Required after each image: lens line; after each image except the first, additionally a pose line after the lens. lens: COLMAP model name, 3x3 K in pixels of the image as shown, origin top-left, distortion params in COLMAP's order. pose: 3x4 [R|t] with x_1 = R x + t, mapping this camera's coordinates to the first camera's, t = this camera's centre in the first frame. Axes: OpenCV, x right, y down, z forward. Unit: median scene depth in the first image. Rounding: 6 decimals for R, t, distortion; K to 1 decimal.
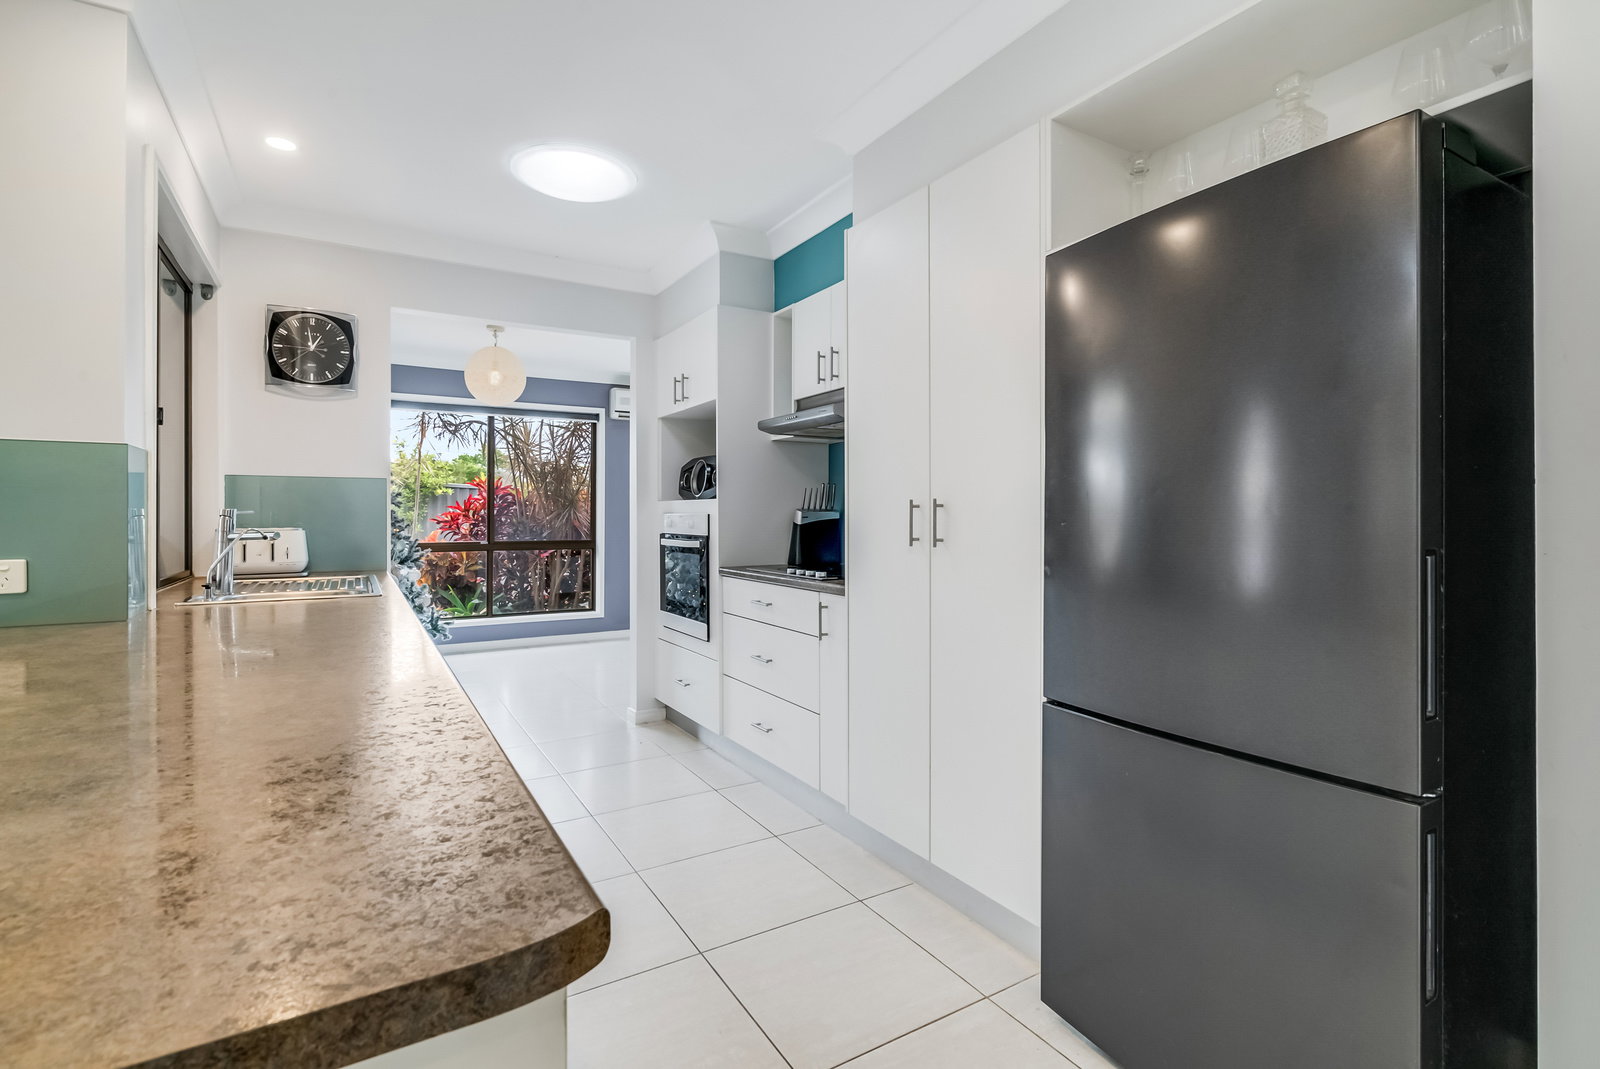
lens RADIAL K [[735.5, 0, 798.7], [0, 735.5, 515.9], [0, 0, 1]] dist [-0.011792, 0.000219]
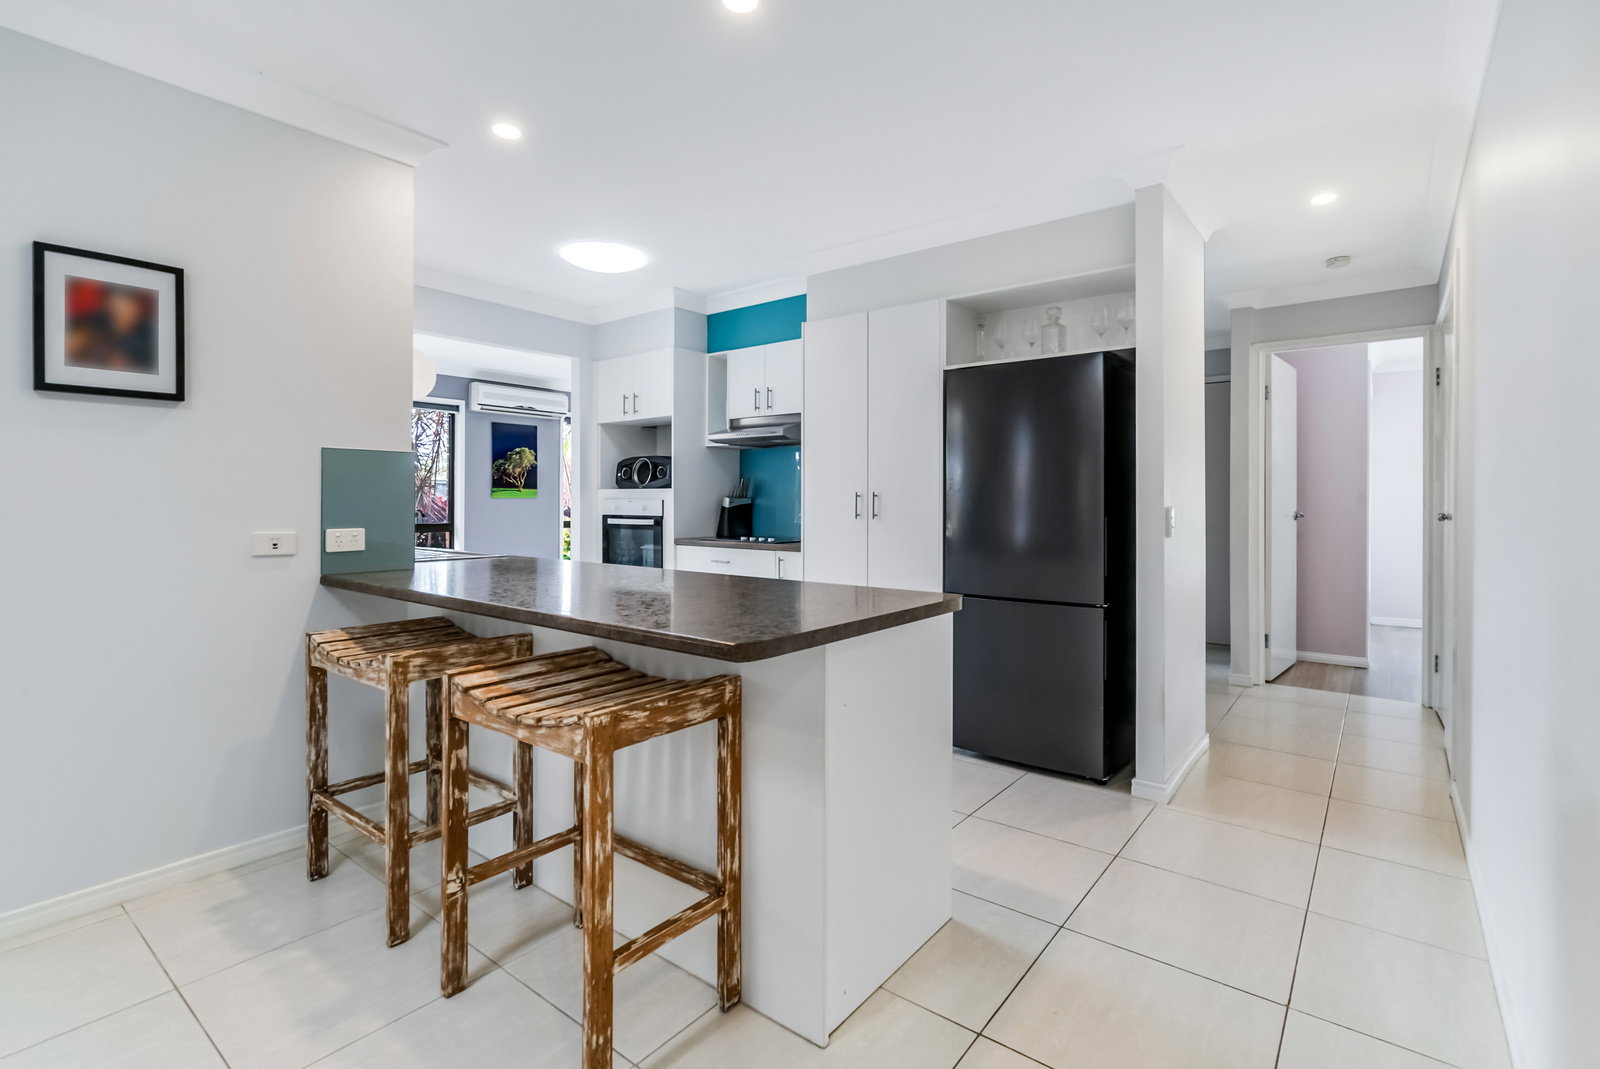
lens RADIAL K [[746.8, 0, 800.8], [0, 746.8, 504.3], [0, 0, 1]] dist [0.000269, -0.000009]
pose [[0.935918, 0.001656, 0.352215, -0.364232], [-0.002757, 0.999993, 0.002625, 0.001458], [-0.352208, -0.003428, 0.935916, -0.373352]]
